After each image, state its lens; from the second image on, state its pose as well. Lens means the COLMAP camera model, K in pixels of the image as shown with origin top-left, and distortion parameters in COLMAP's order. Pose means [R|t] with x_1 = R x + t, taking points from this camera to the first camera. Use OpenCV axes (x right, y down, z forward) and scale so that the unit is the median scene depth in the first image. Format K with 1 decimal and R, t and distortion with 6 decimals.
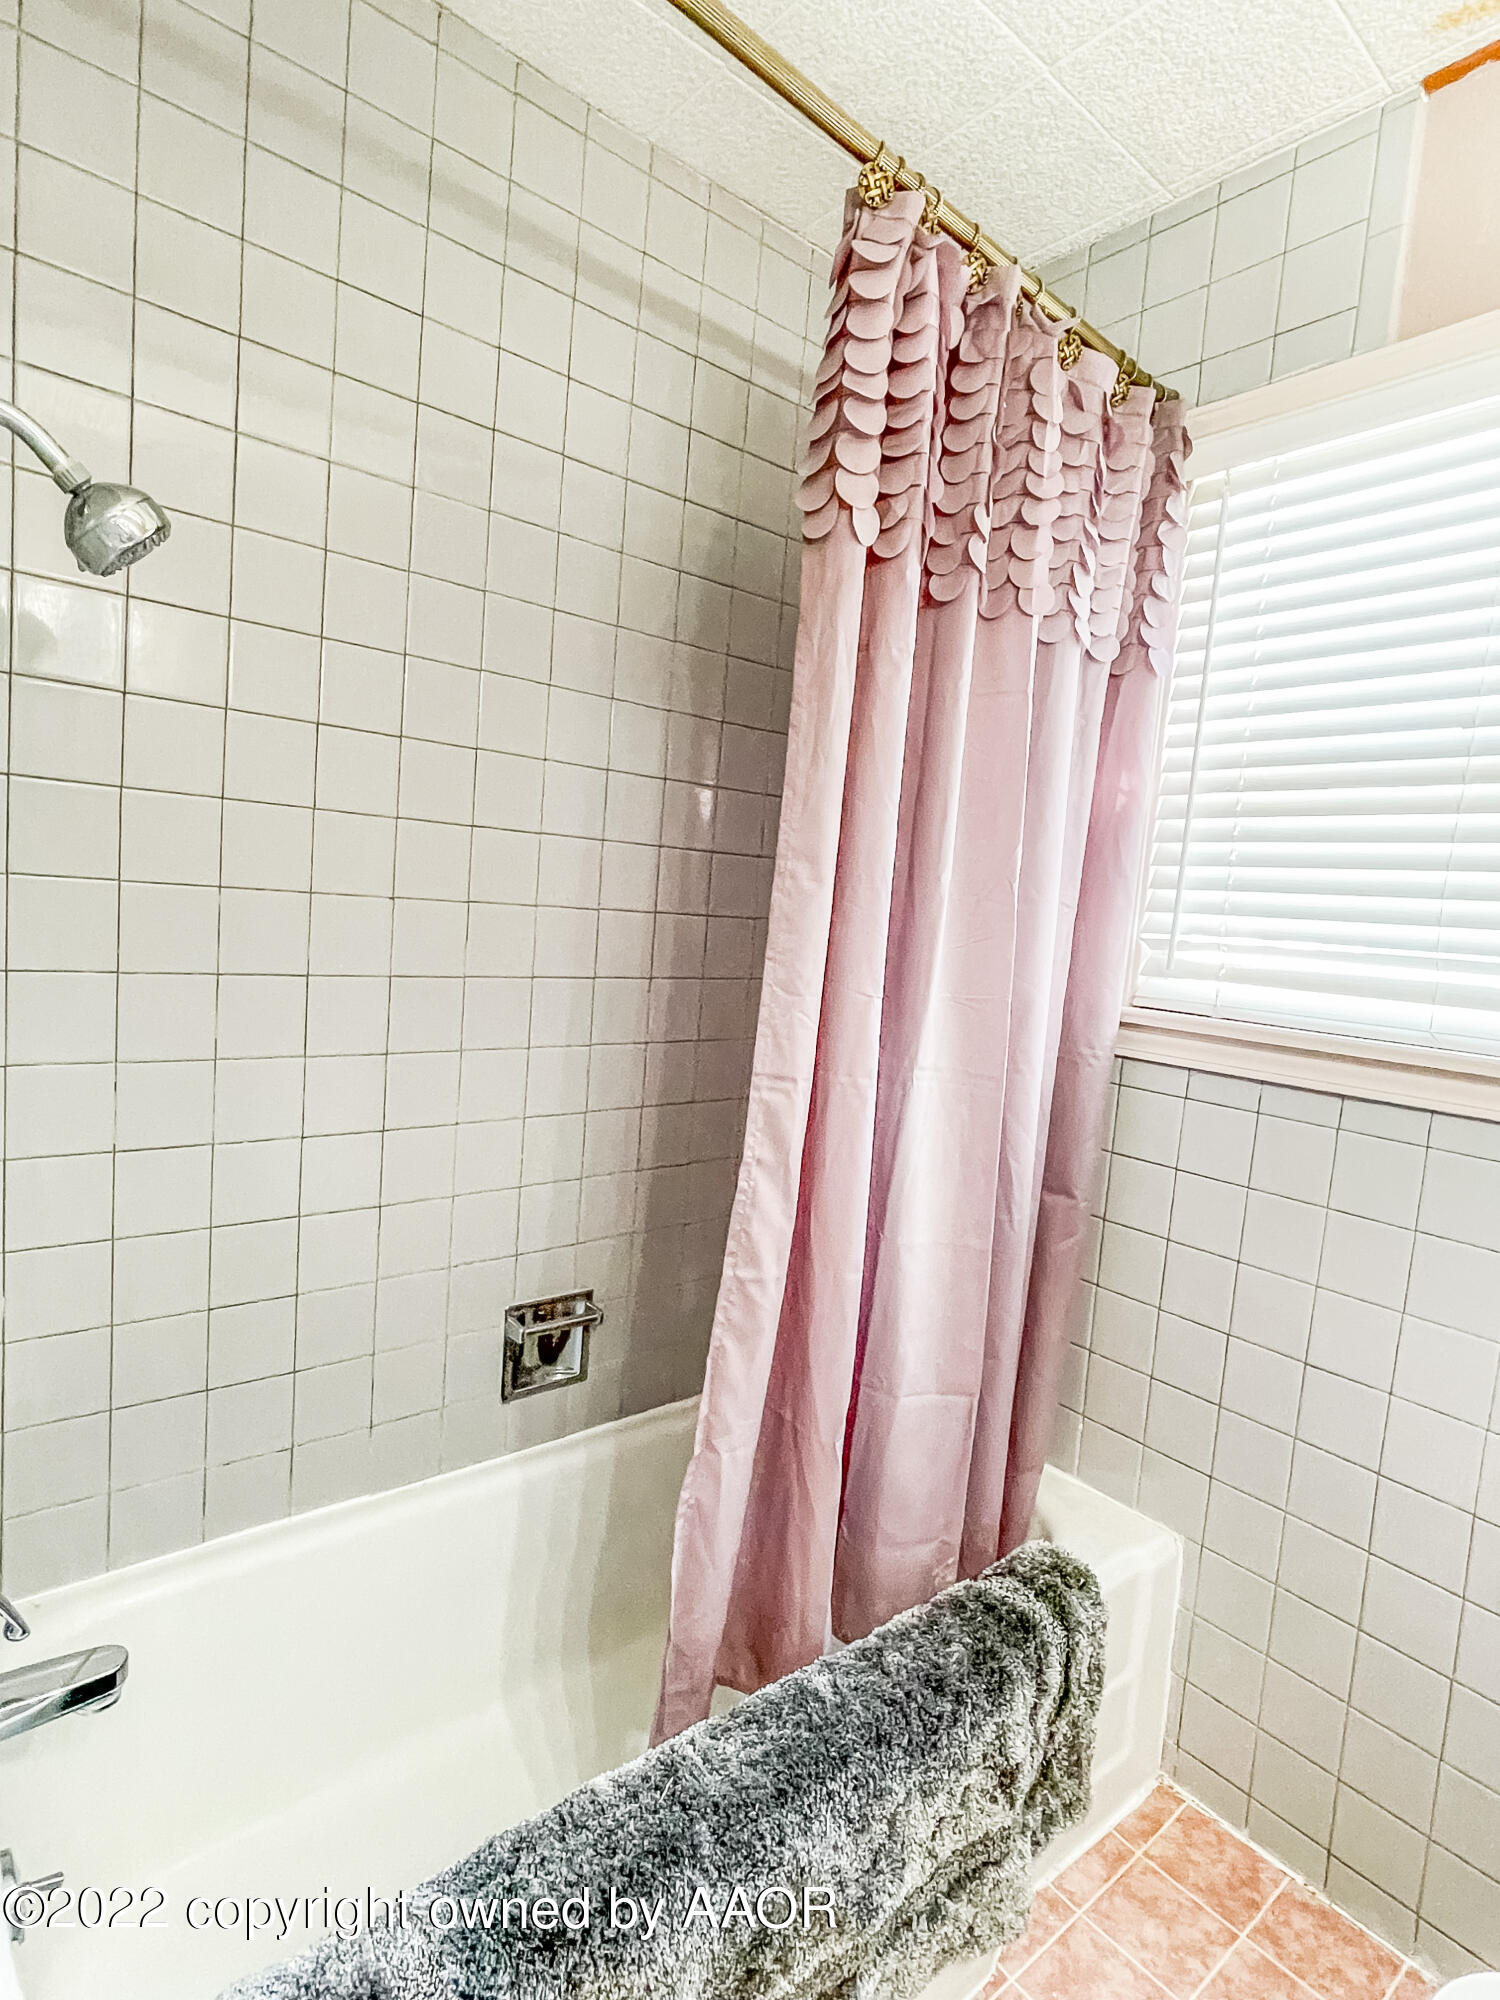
lens RADIAL K [[1053.3, 0, 749.4], [0, 1053.3, 1000.4], [0, 0, 1]] dist [-0.002439, 0.000314]
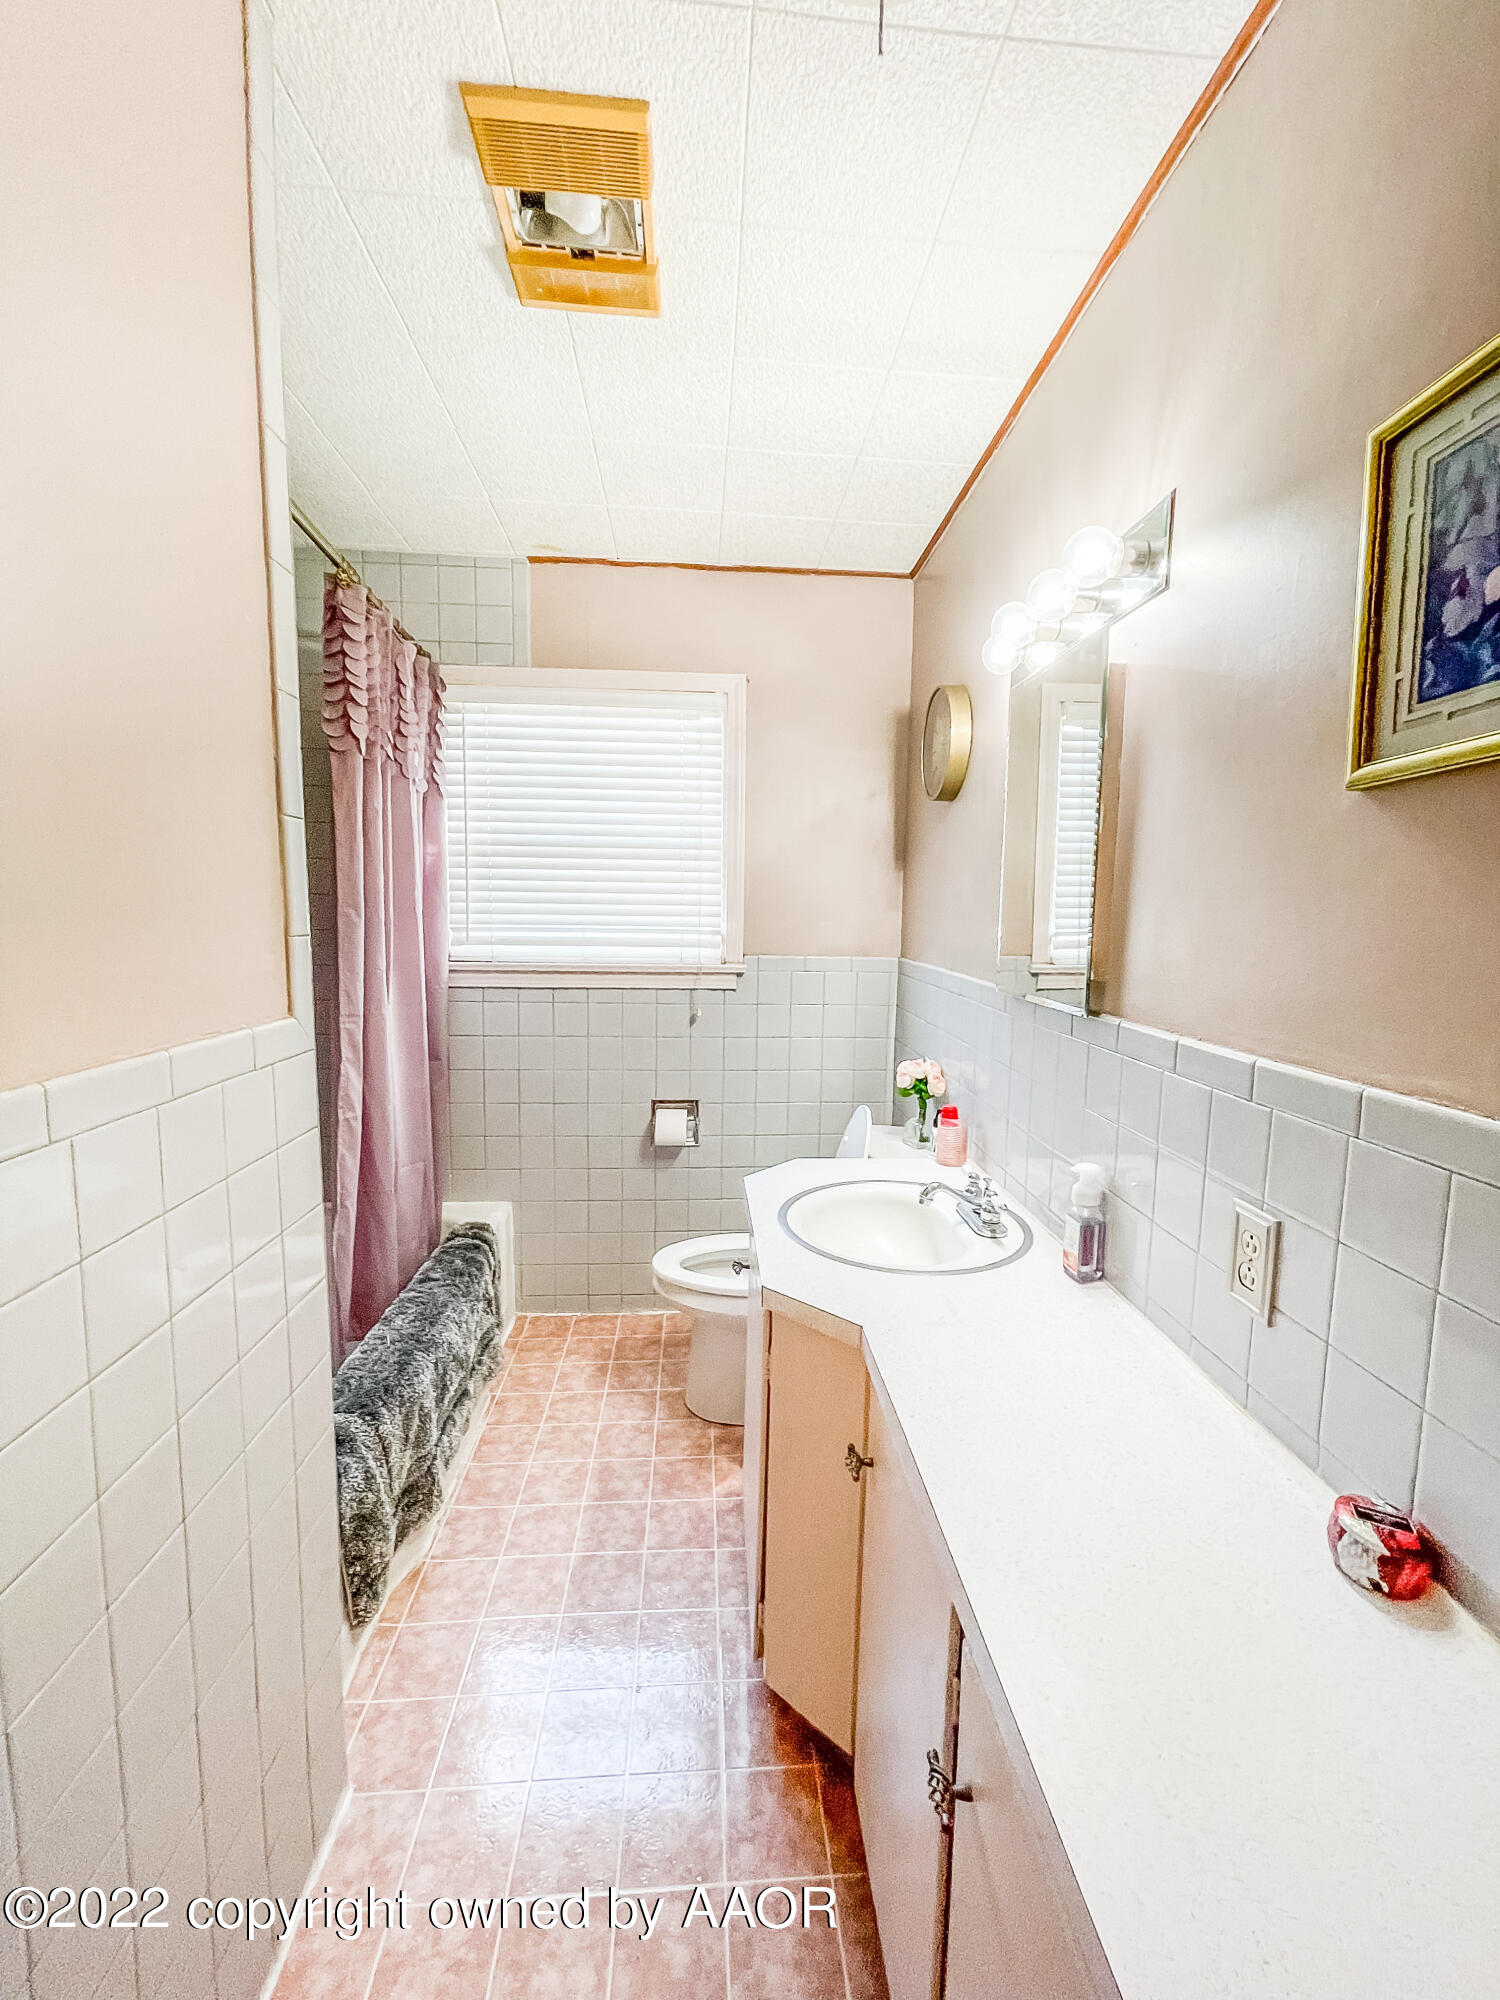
lens RADIAL K [[812.7, 0, 755.4], [0, 812.7, 997.6], [0, 0, 1]] dist [0.001979, -0.002378]
pose [[0.586813, -0.151383, 0.795446, -0.627354], [0.103087, 0.988342, 0.112044, -0.046306], [-0.803134, 0.016252, 0.595577, -0.457447]]
